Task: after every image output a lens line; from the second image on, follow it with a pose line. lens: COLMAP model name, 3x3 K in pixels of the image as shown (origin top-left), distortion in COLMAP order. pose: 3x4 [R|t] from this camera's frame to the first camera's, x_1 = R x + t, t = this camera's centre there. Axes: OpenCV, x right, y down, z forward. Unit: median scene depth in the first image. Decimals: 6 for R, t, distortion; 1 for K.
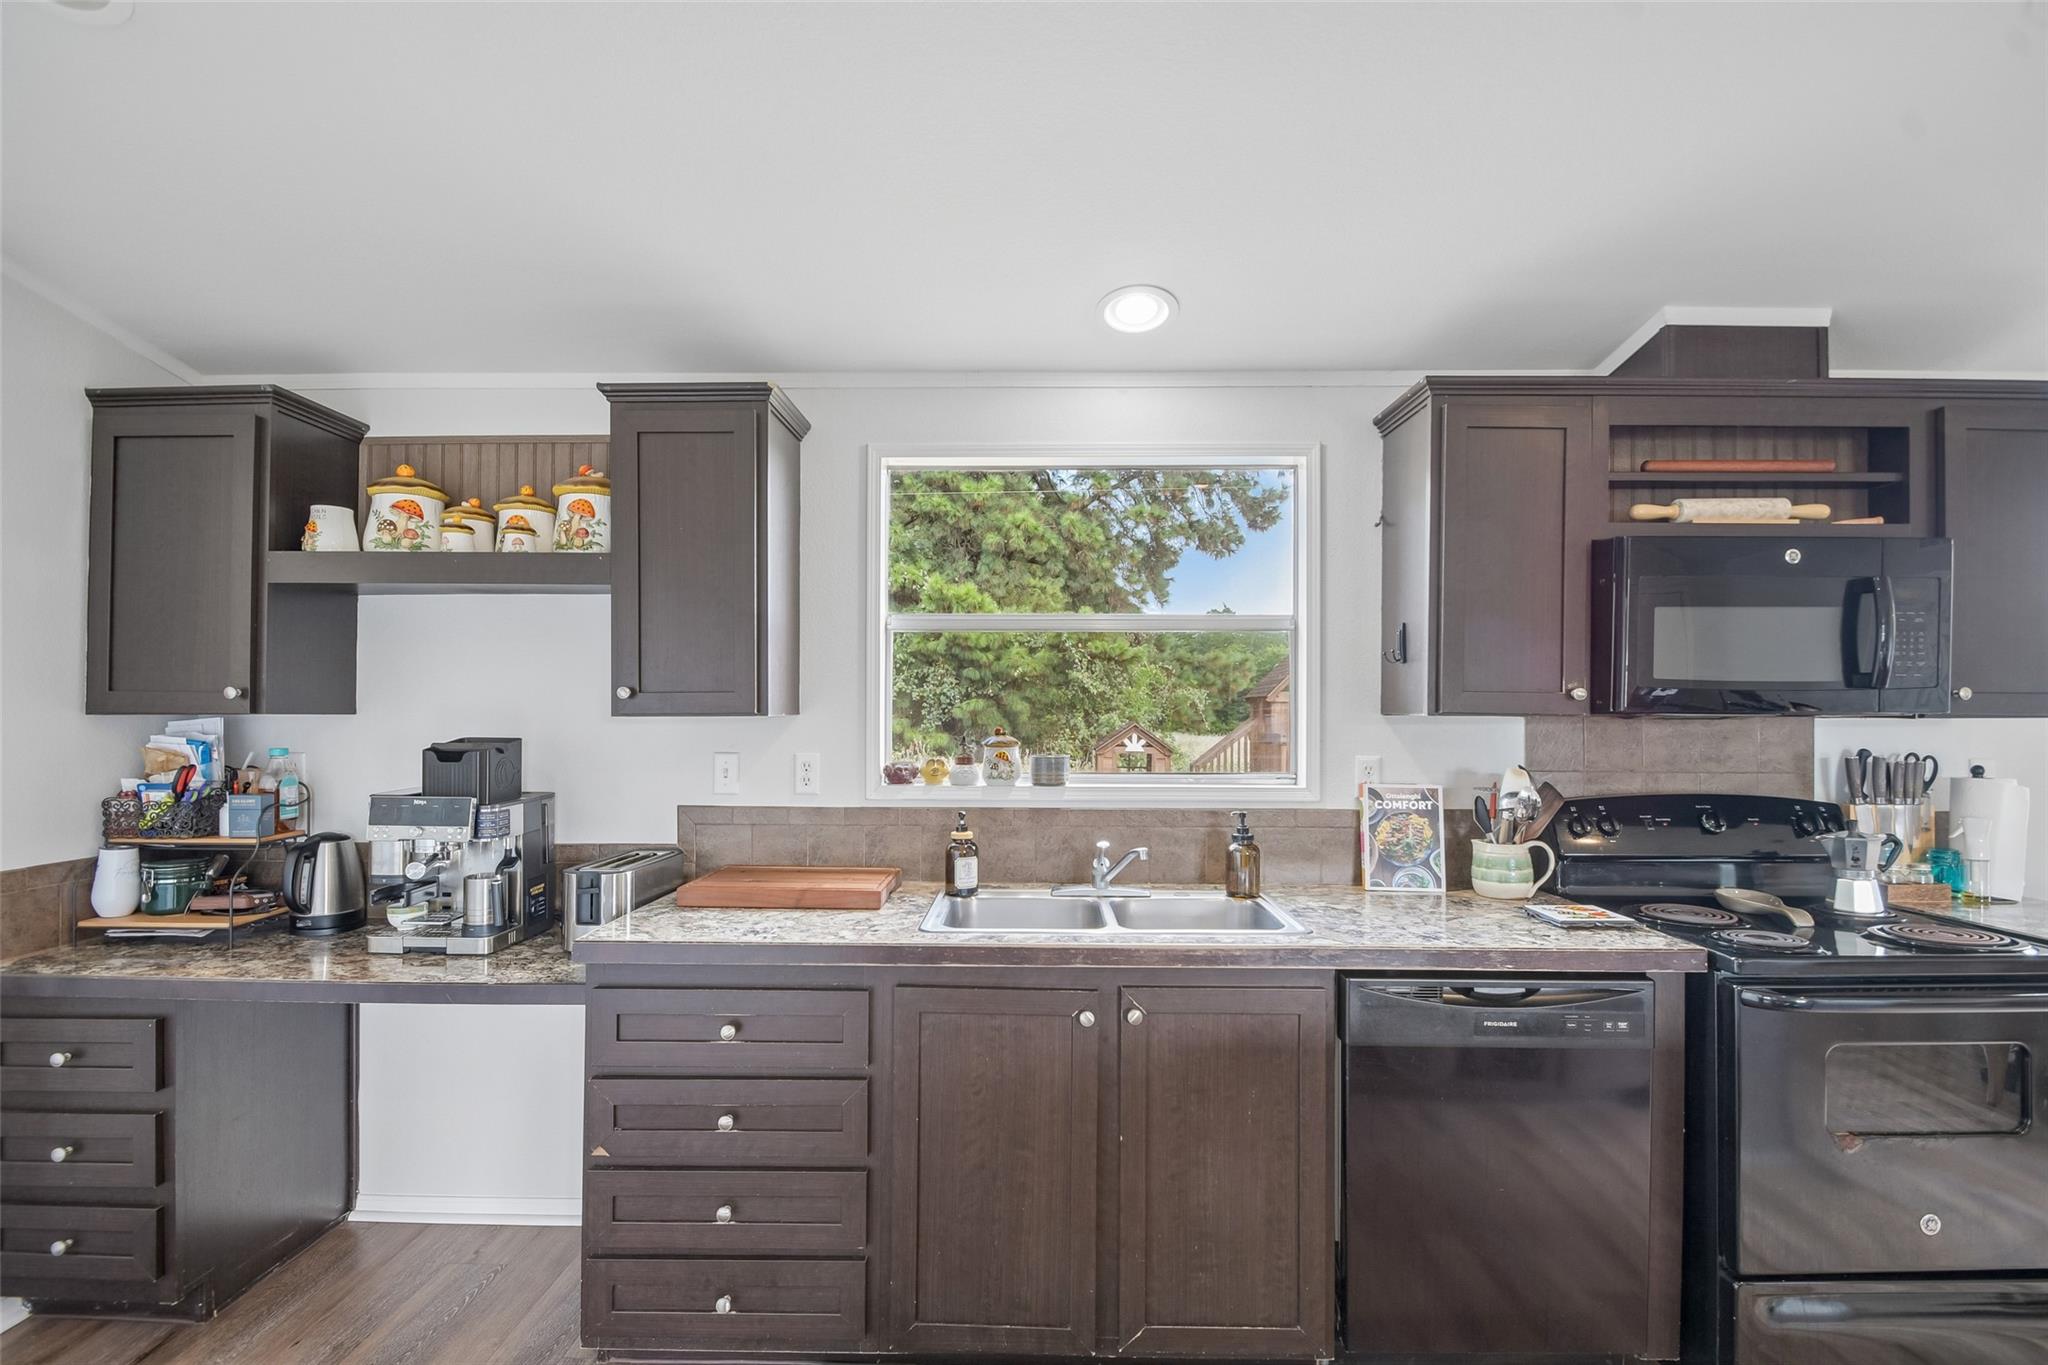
lens RADIAL K [[923.0, 0, 1014.5], [0, 923.0, 697.0], [0, 0, 1]] dist [0.010386, -0.010171]
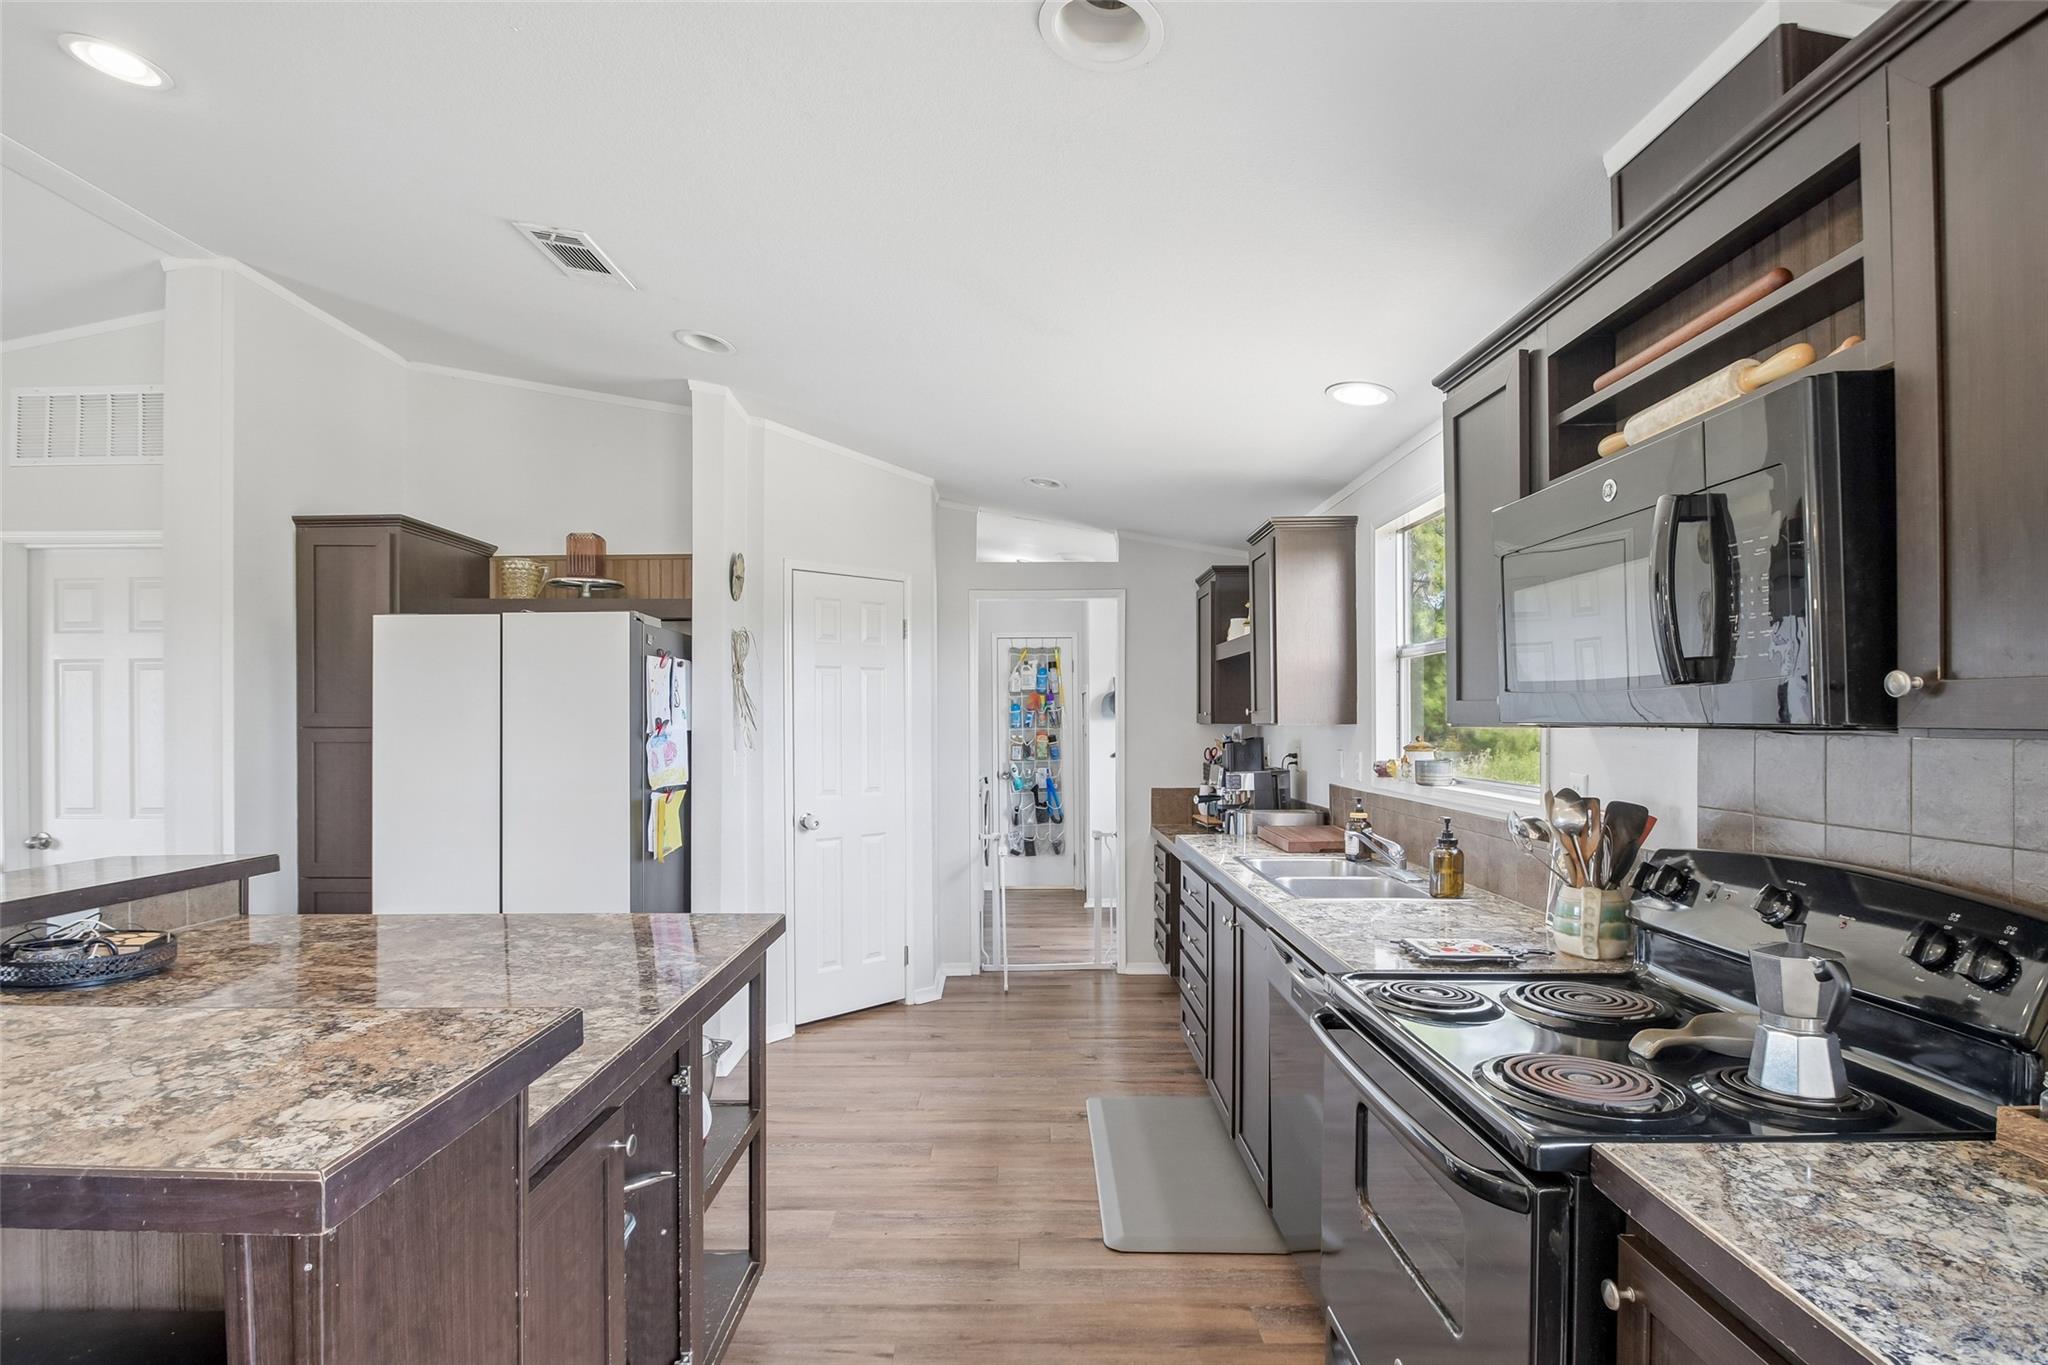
lens RADIAL K [[1009.5, 0, 1010.3], [0, 1009.5, 720.5], [0, 0, 1]] dist [0.001930, 0.000665]
pose [[0.000896, -0.000944, -0.999999, 1.397142], [0.019432, 0.999811, -0.000926, 0.005779], [0.999811, -0.019431, 0.000914, 0.504885]]
